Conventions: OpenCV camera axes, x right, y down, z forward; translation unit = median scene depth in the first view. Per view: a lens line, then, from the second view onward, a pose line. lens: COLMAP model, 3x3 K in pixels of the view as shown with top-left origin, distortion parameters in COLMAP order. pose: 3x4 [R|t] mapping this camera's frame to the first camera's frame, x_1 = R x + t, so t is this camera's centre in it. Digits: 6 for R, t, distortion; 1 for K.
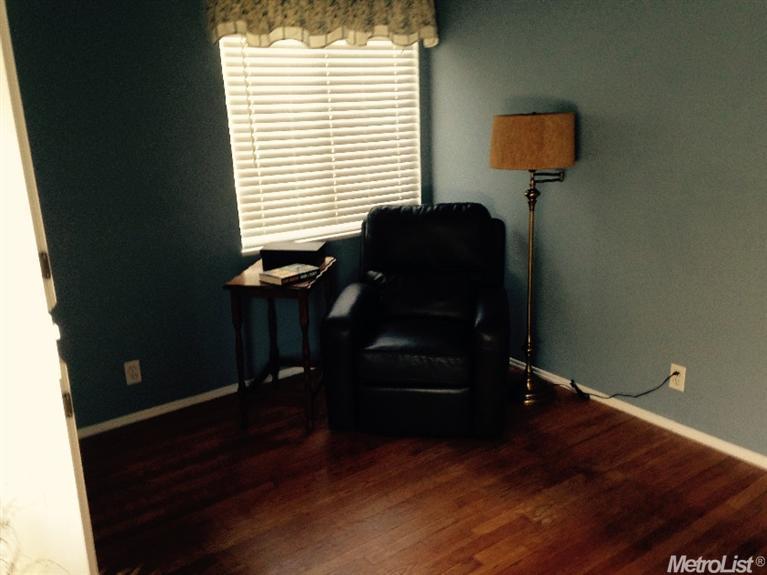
lens RADIAL K [[696.2, 0, 383.5], [0, 696.2, 287.5], [0, 0, 1]] dist [0.157732, -0.278999]
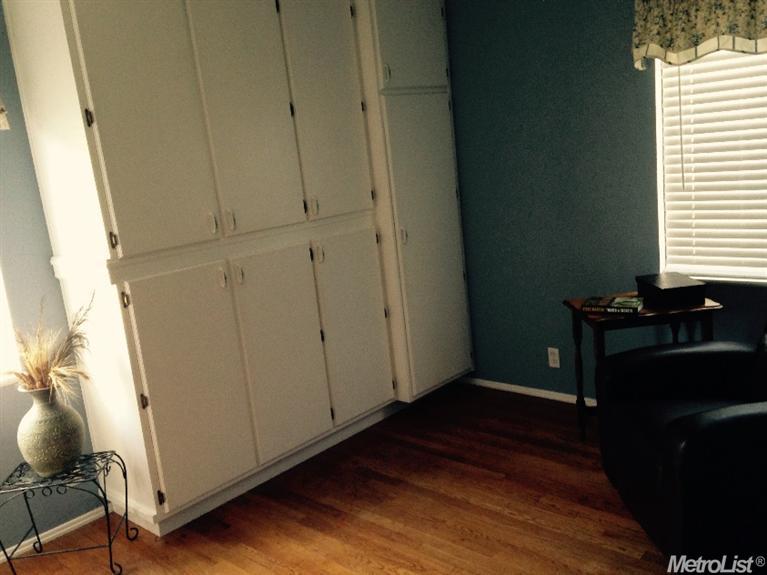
lens RADIAL K [[696.2, 0, 383.5], [0, 696.2, 287.5], [0, 0, 1]] dist [0.157732, -0.278999]
pose [[0.200092, 0.206006, -0.957875, 0.690233], [-0.173981, 0.969580, 0.172180, -0.146488], [0.964206, 0.132200, 0.229846, 0.441186]]
